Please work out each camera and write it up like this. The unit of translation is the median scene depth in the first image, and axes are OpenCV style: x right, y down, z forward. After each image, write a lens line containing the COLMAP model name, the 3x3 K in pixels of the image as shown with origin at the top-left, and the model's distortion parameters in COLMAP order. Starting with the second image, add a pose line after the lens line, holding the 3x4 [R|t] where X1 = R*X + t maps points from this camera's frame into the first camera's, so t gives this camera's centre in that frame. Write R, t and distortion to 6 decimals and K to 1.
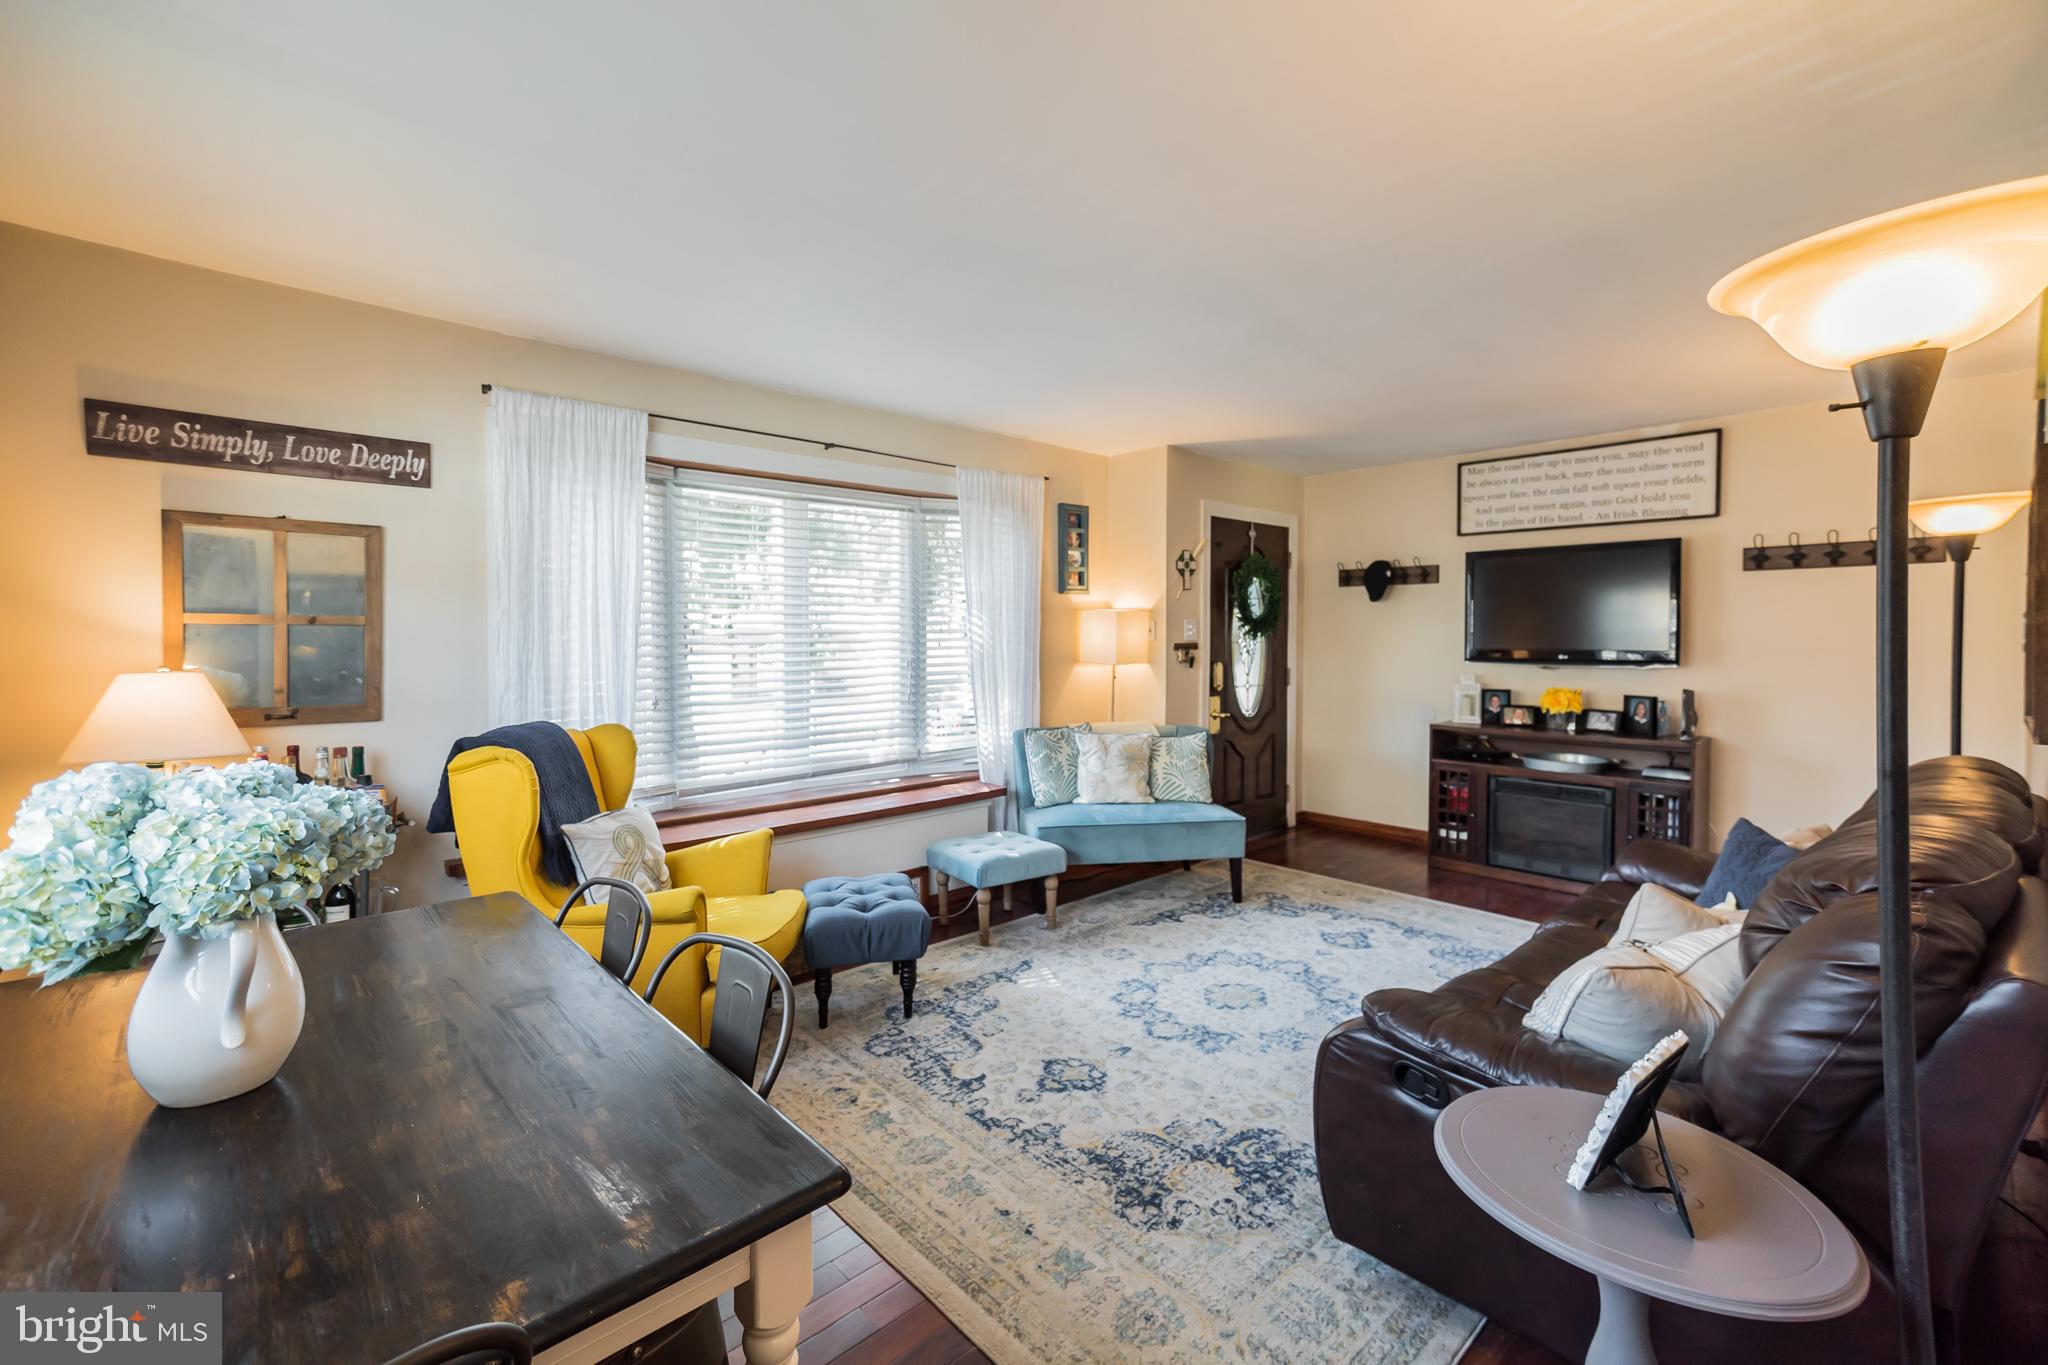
lens RADIAL K [[864.7, 0, 1023.1], [0, 864.7, 649.4], [0, 0, 1]] dist [-0.001398, -0.000116]
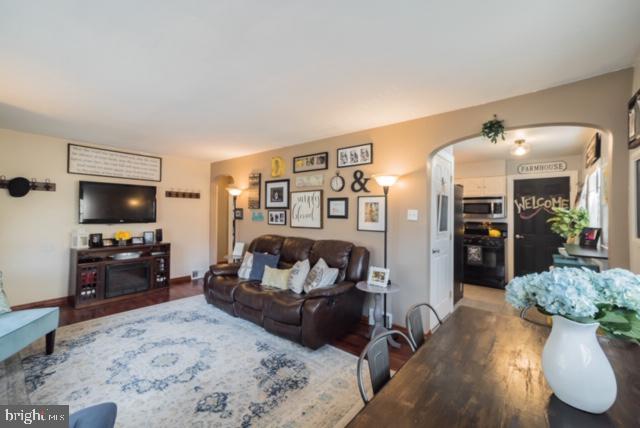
lens RADIAL K [[271.9, 0, 316.3], [0, 271.9, 212.3], [0, 0, 1]] dist [-0.001921, 0.021599]
pose [[-0.118084, 0.005975, 0.992986, -0.658430], [0.012193, 0.999915, -0.004566, -0.014570], [-0.992929, 0.011568, -0.118146, 0.737982]]
